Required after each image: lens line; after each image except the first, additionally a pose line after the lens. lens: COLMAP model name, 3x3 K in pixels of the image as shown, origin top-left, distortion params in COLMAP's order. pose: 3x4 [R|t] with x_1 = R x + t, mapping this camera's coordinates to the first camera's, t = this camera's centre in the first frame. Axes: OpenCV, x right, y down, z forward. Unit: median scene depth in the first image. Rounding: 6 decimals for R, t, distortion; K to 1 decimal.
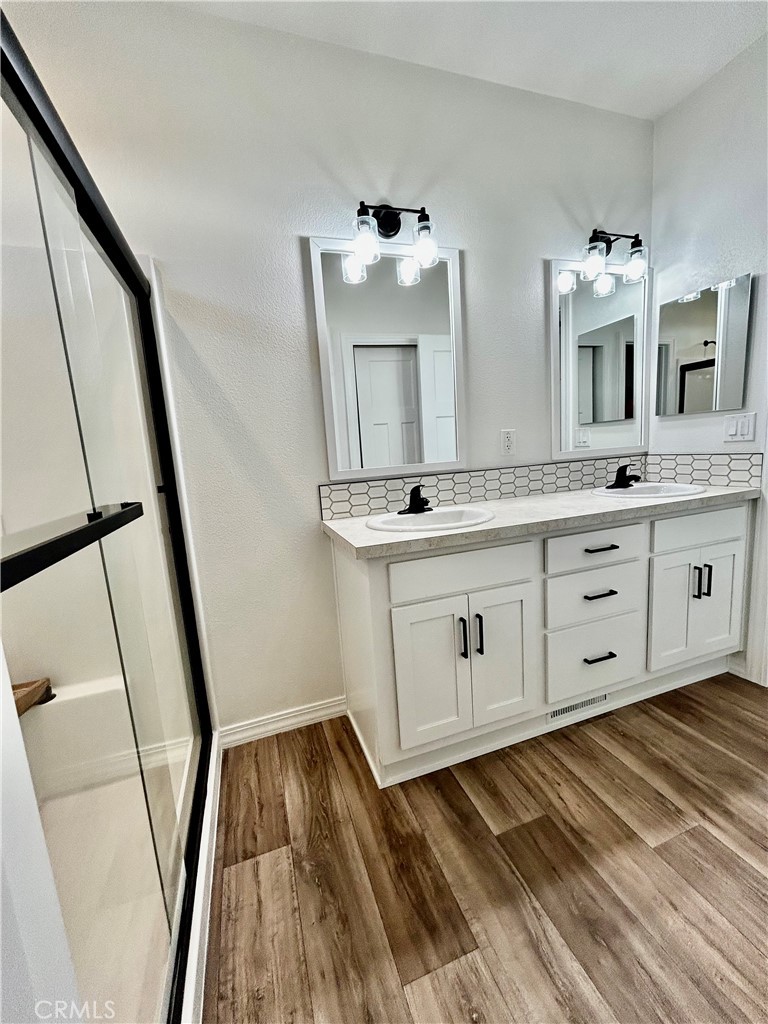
lens RADIAL K [[414.3, 0, 385.4], [0, 414.3, 503.5], [0, 0, 1]] dist [0.003227, -0.000705]
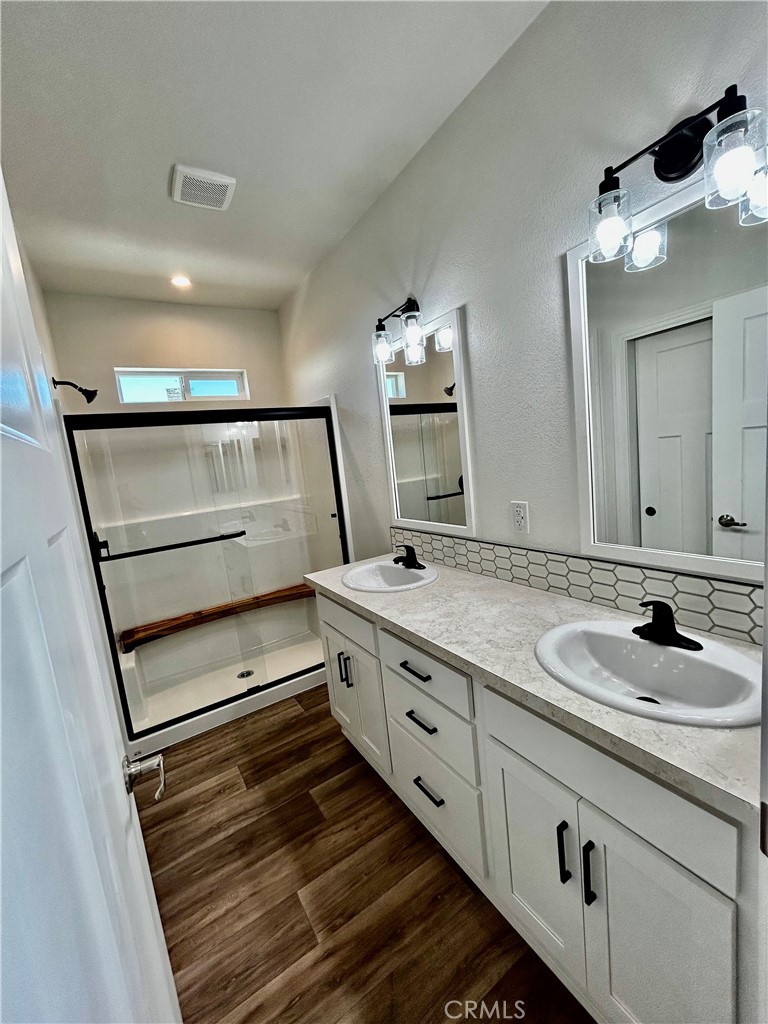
lens RADIAL K [[414.3, 0, 385.8], [0, 414.3, 505.3], [0, 0, 1]] dist [0.003227, -0.000705]
pose [[0.236188, 0.154981, -0.959268, 1.642651], [-0.043674, 0.987894, 0.148853, -0.458160], [0.970725, 0.006738, 0.240098, 0.929302]]
